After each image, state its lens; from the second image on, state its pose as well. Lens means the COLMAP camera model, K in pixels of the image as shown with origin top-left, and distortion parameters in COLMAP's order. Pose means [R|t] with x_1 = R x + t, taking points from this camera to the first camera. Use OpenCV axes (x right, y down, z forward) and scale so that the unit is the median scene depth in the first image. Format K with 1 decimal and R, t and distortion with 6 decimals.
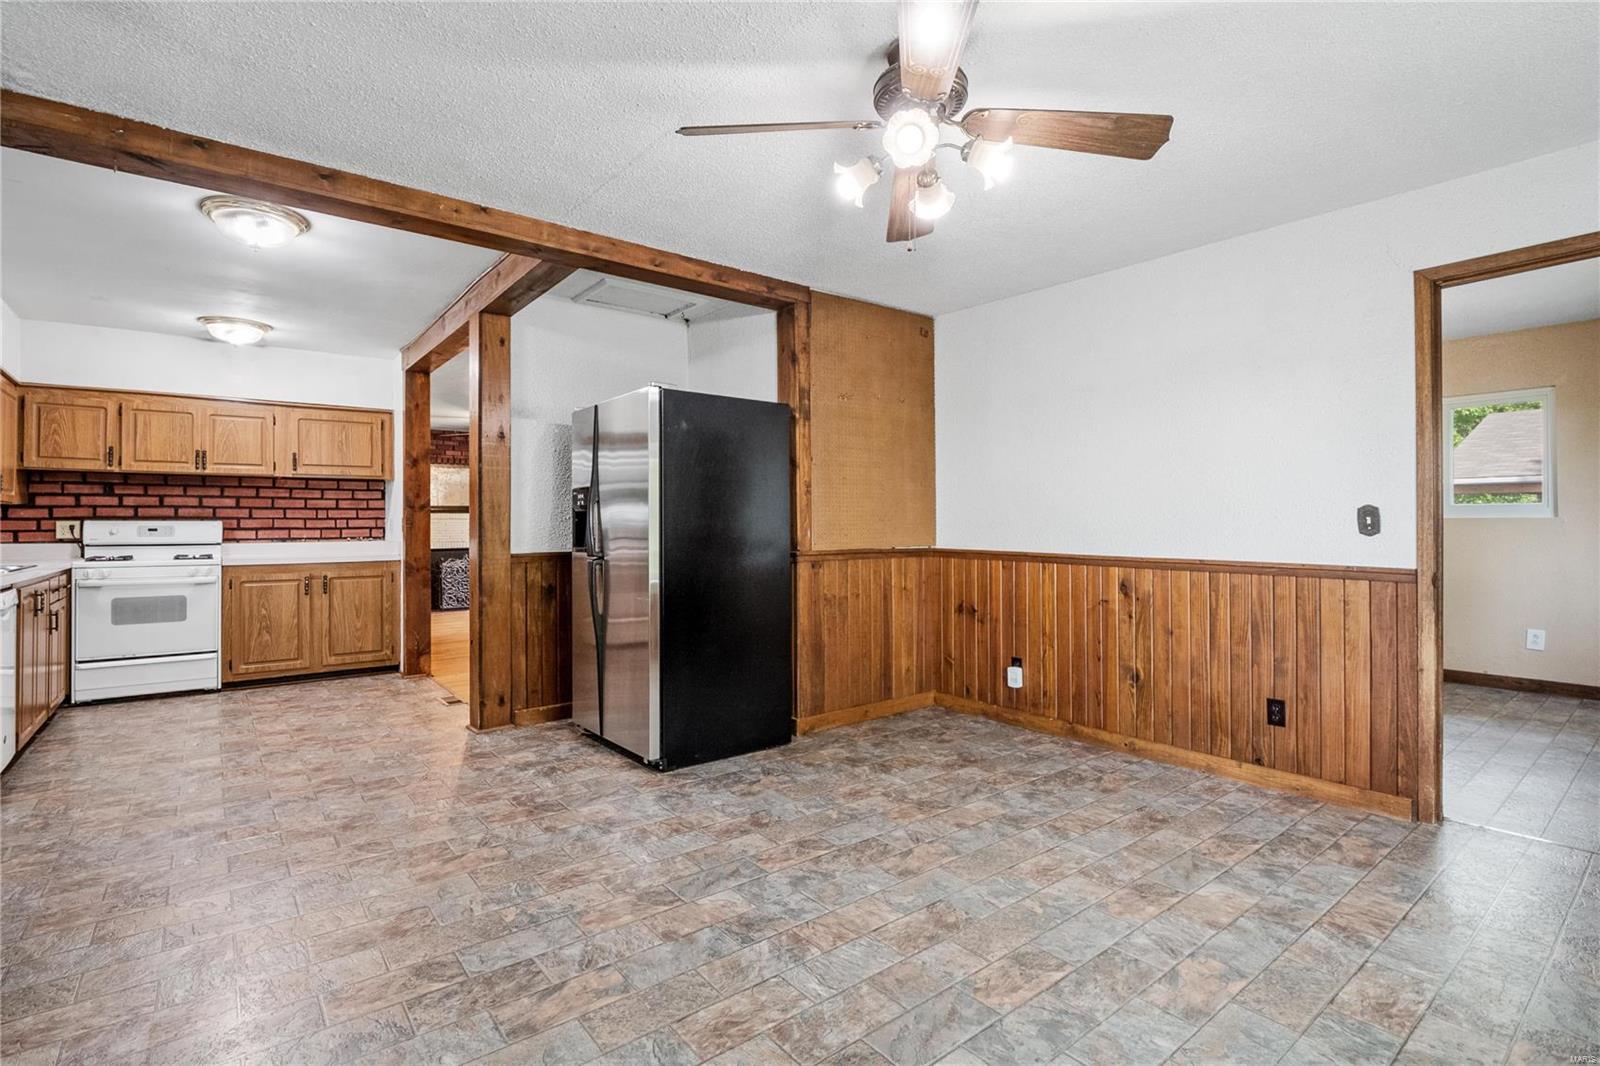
lens RADIAL K [[755.6, 0, 809.4], [0, 755.6, 517.4], [0, 0, 1]] dist [-0.002038, -0.000250]
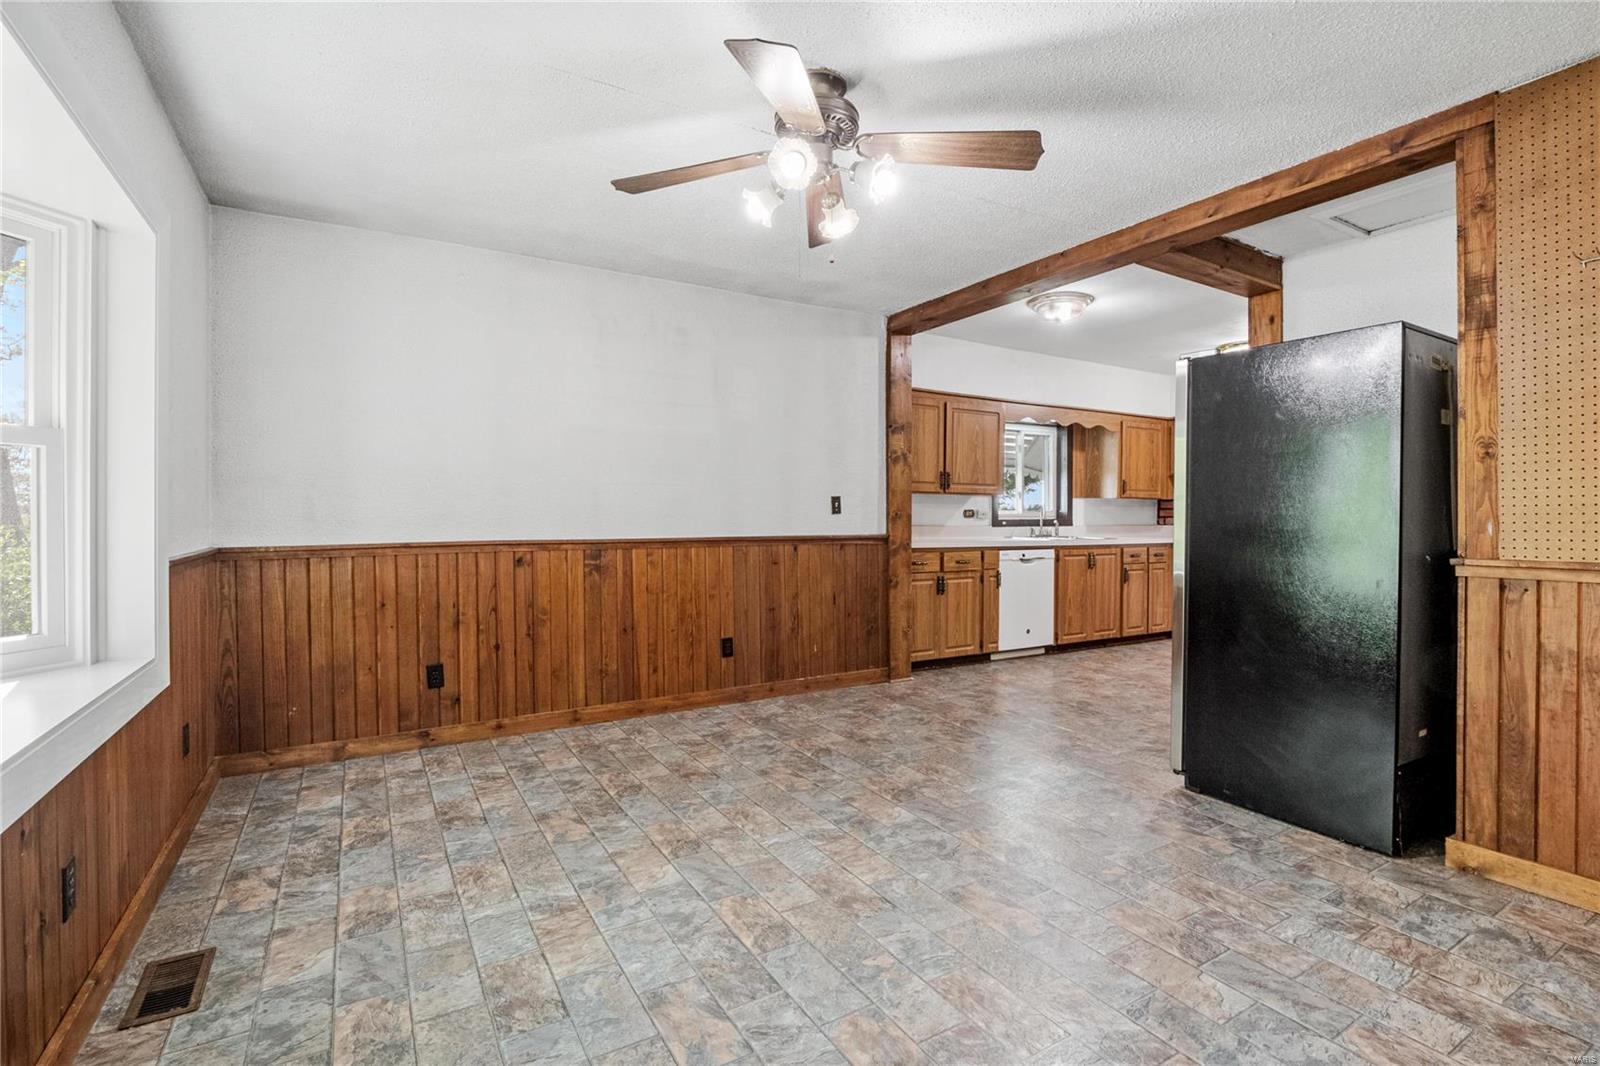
lens RADIAL K [[755.6, 0, 809.4], [0, 755.6, 517.4], [0, 0, 1]] dist [-0.002038, -0.000250]
pose [[-0.132109, 0.006776, -0.991212, 0.487440], [0.008675, 0.999946, 0.005680, 0.004019], [0.991197, -0.007848, -0.132160, 0.439792]]
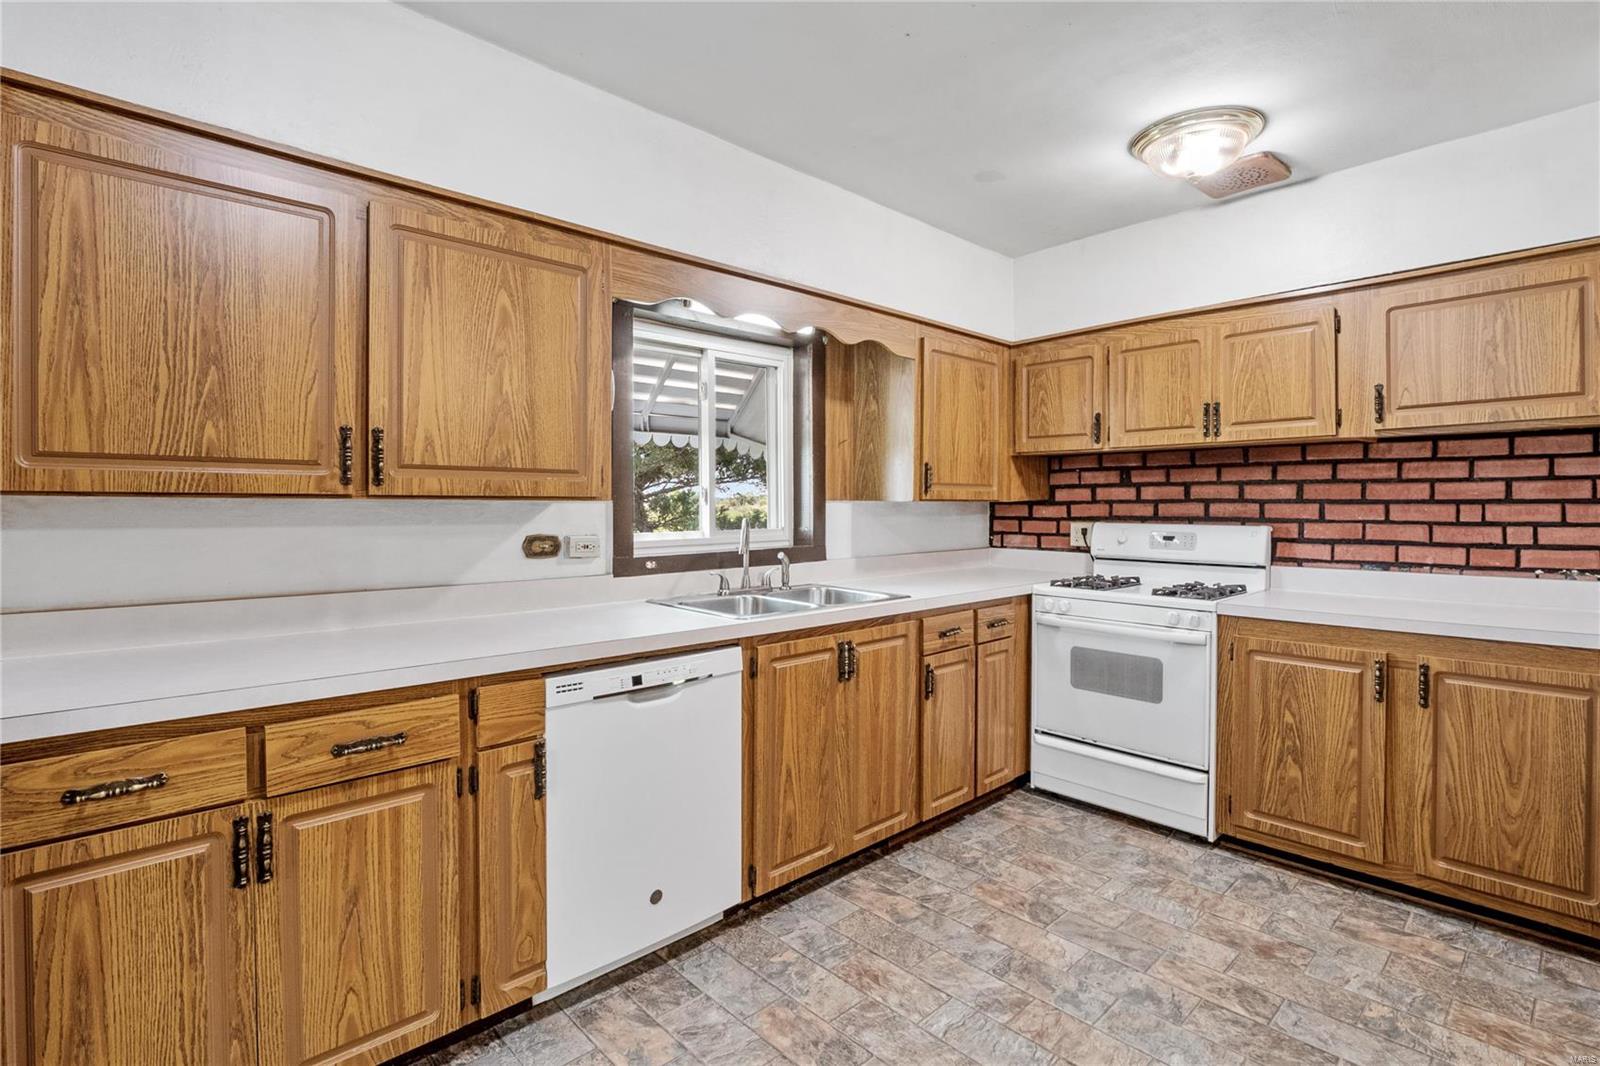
lens RADIAL K [[766.5, 0, 802.8], [0, 766.5, 508.5], [0, 0, 1]] dist [-0.018779, -0.000105]
pose [[0.078044, 0.011020, -0.996889, -0.262059], [0.010989, 0.999869, 0.011913, -0.019940], [0.996889, -0.011885, 0.077913, 0.655991]]
